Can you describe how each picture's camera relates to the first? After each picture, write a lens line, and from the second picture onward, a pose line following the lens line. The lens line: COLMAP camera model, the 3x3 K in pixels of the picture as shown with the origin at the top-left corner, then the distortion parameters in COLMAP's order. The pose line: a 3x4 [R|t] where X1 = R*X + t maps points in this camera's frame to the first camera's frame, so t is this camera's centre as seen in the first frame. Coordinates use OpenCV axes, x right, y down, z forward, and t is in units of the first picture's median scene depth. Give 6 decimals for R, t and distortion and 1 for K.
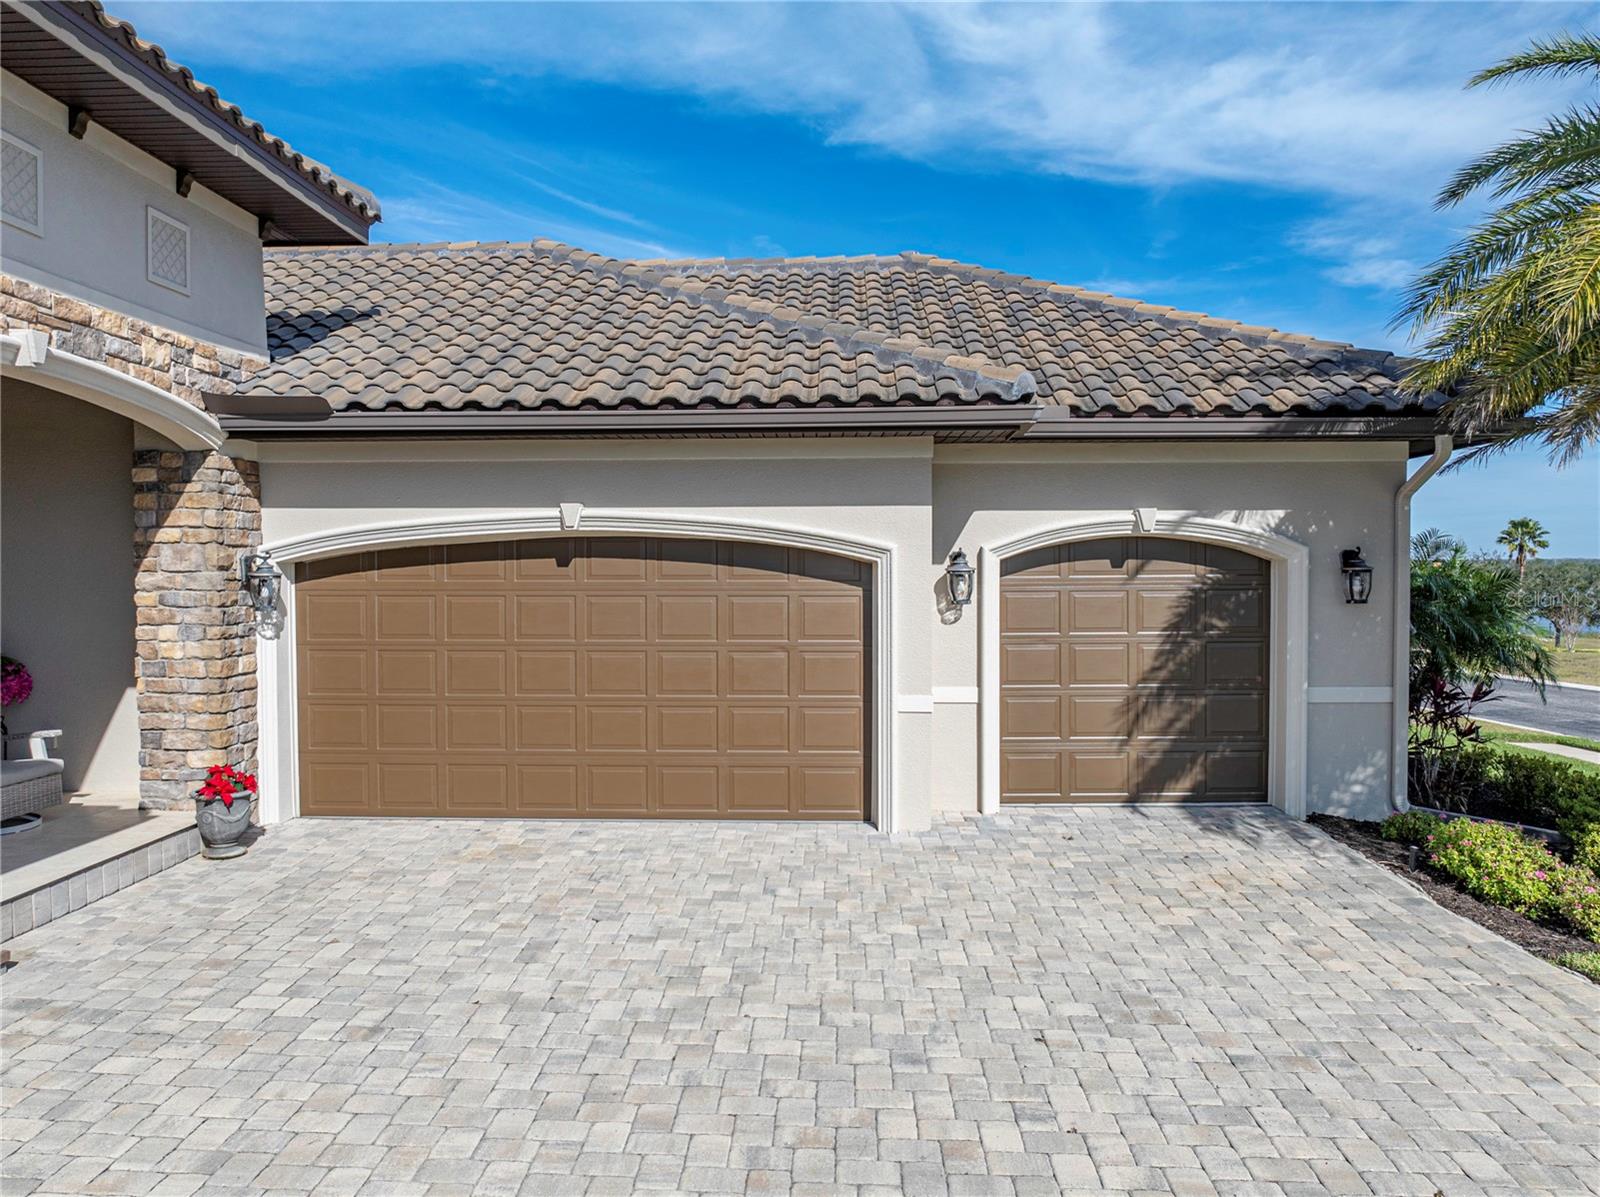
lens RADIAL K [[1152.2, 0, 805.6], [0, 1152.2, 596.3], [0, 0, 1]] dist [-0.027722, 0.015432]
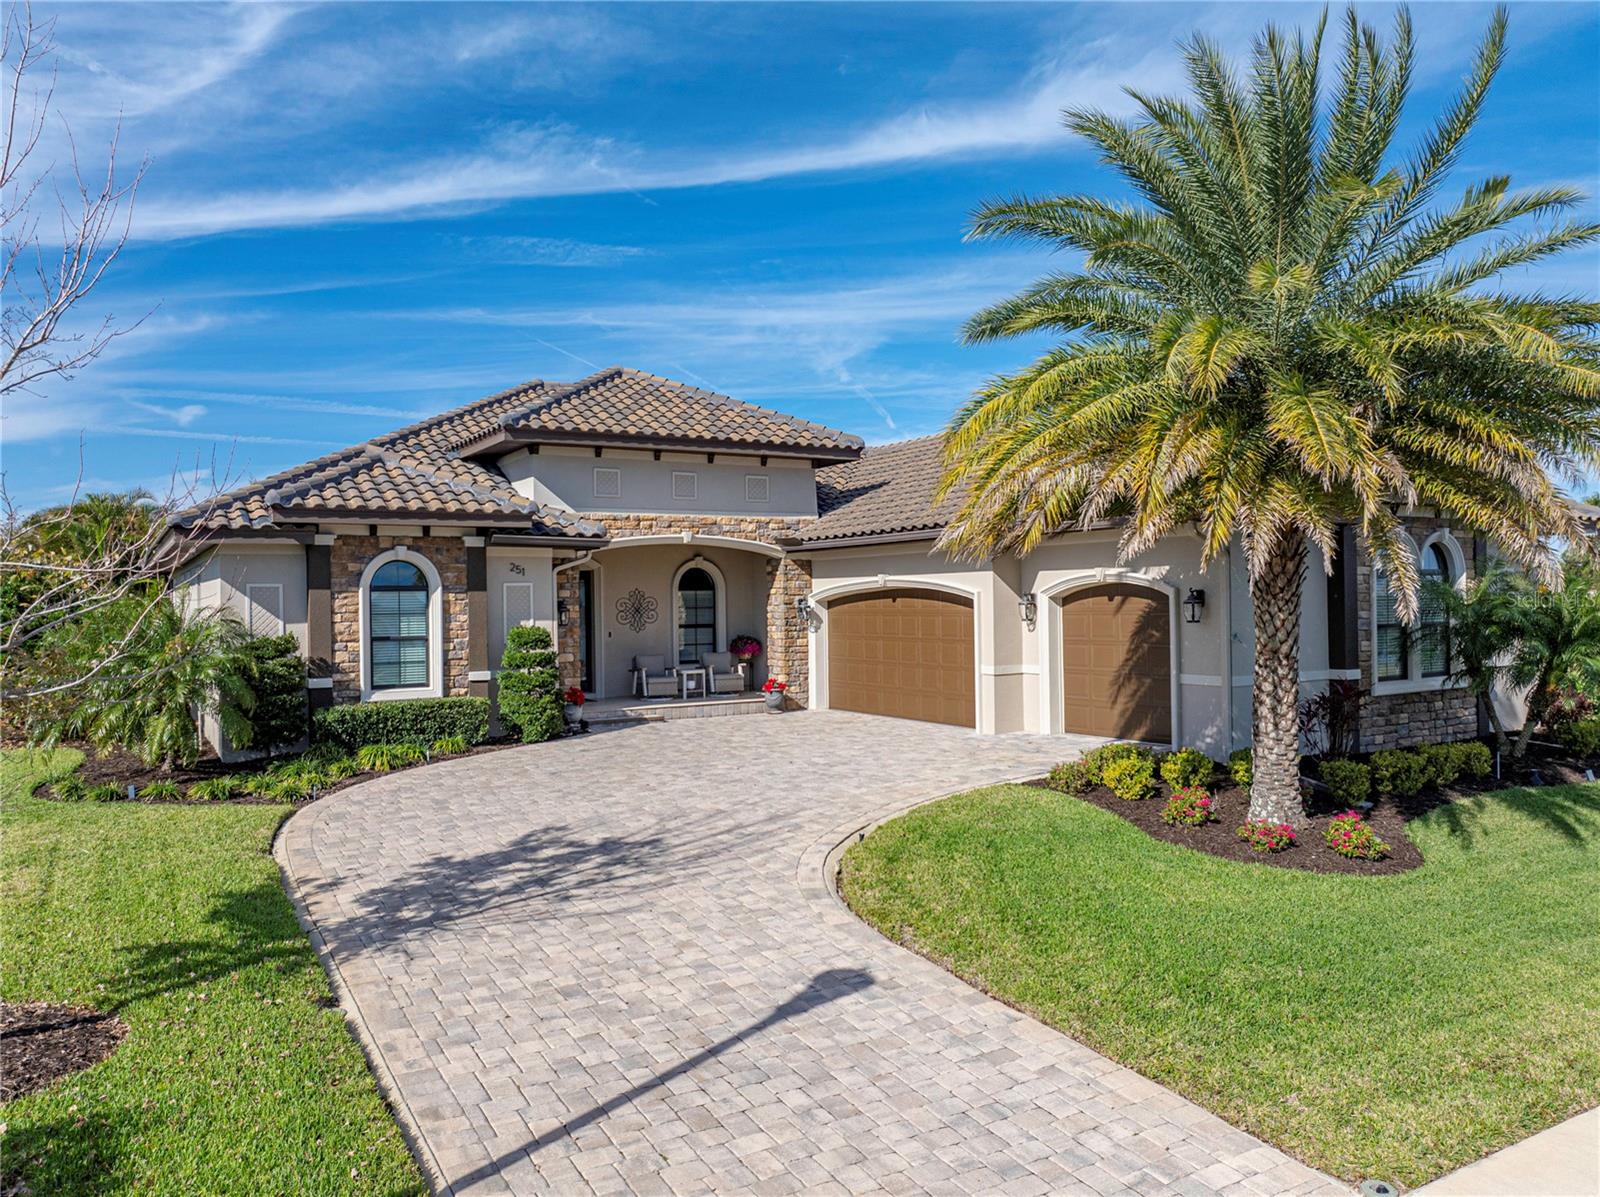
lens RADIAL K [[1152.2, 0, 805.6], [0, 1152.2, 596.3], [0, 0, 1]] dist [-0.027722, 0.015432]
pose [[0.531781, -0.010313, -0.846819, 1.610004], [-0.004829, 0.999873, -0.015209, -0.002000], [0.846868, 0.012177, 0.531664, -0.319143]]
